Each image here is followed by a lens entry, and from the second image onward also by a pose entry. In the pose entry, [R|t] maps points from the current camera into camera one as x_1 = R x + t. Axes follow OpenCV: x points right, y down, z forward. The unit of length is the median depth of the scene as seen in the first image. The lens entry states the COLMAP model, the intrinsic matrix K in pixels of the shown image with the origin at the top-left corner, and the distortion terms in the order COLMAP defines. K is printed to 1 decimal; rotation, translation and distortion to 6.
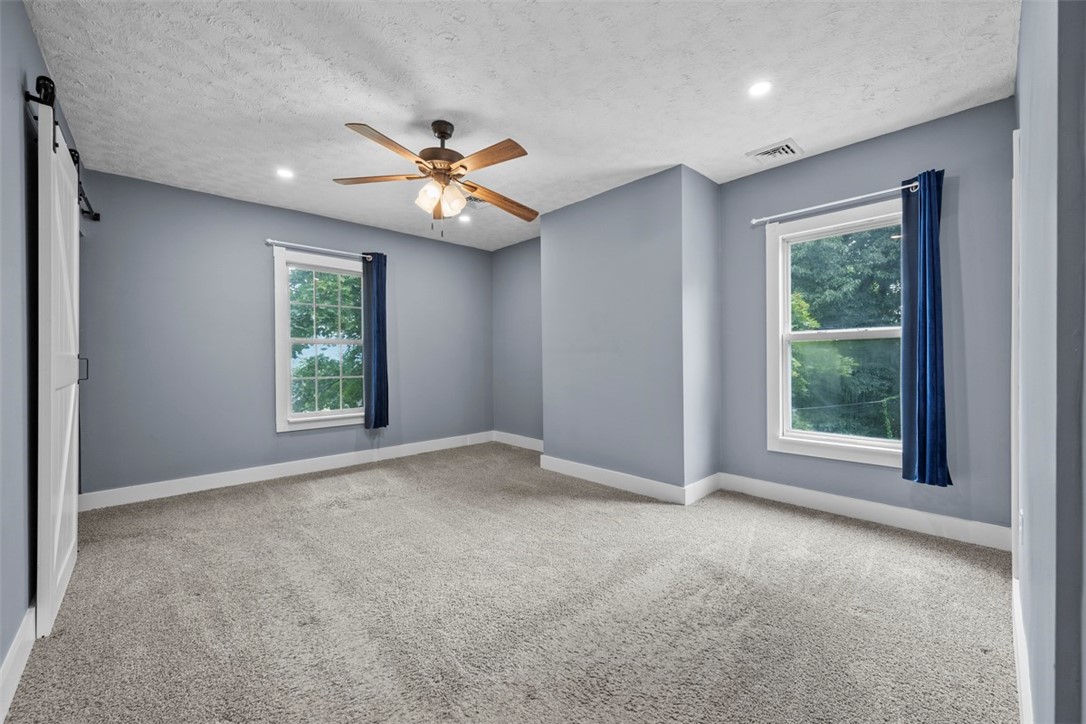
lens RADIAL K [[422.8, 0, 543.0], [0, 422.8, 362.0], [0, 0, 1]] dist [0.000265, -0.000004]
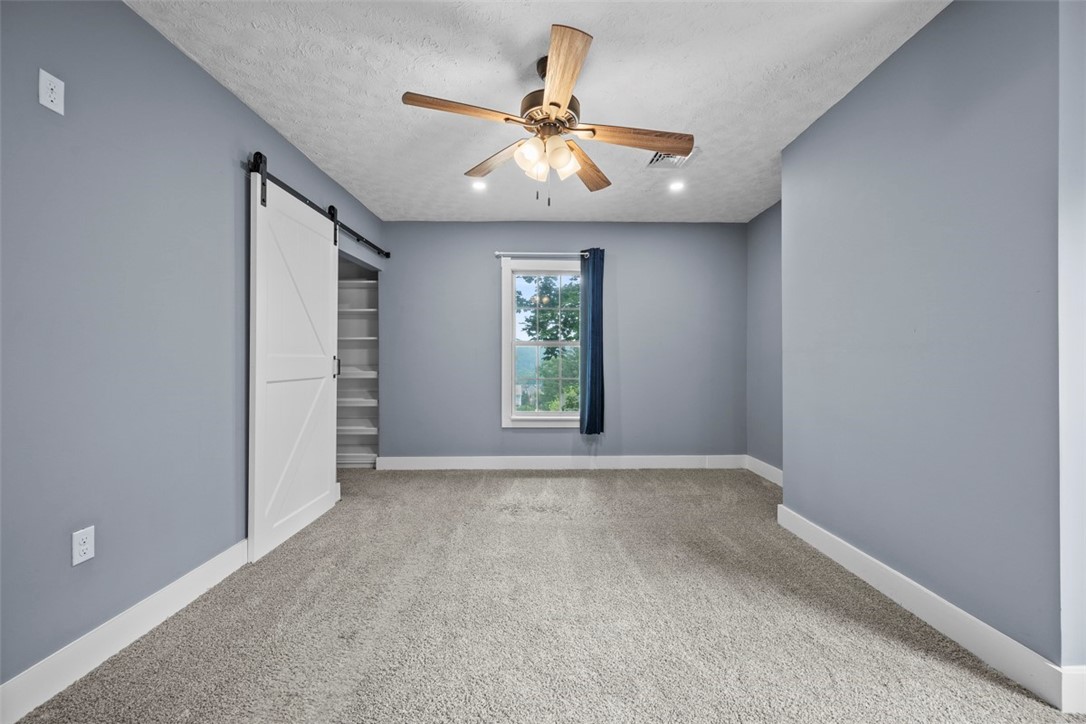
lens RADIAL K [[422.8, 0, 543.0], [0, 422.8, 362.0], [0, 0, 1]] dist [0.000265, -0.000004]
pose [[0.741608, 0.007562, -0.670791, 0.207443], [-0.011485, 0.999933, -0.001425, -0.002754], [0.670736, 0.008760, 0.741645, 0.299371]]
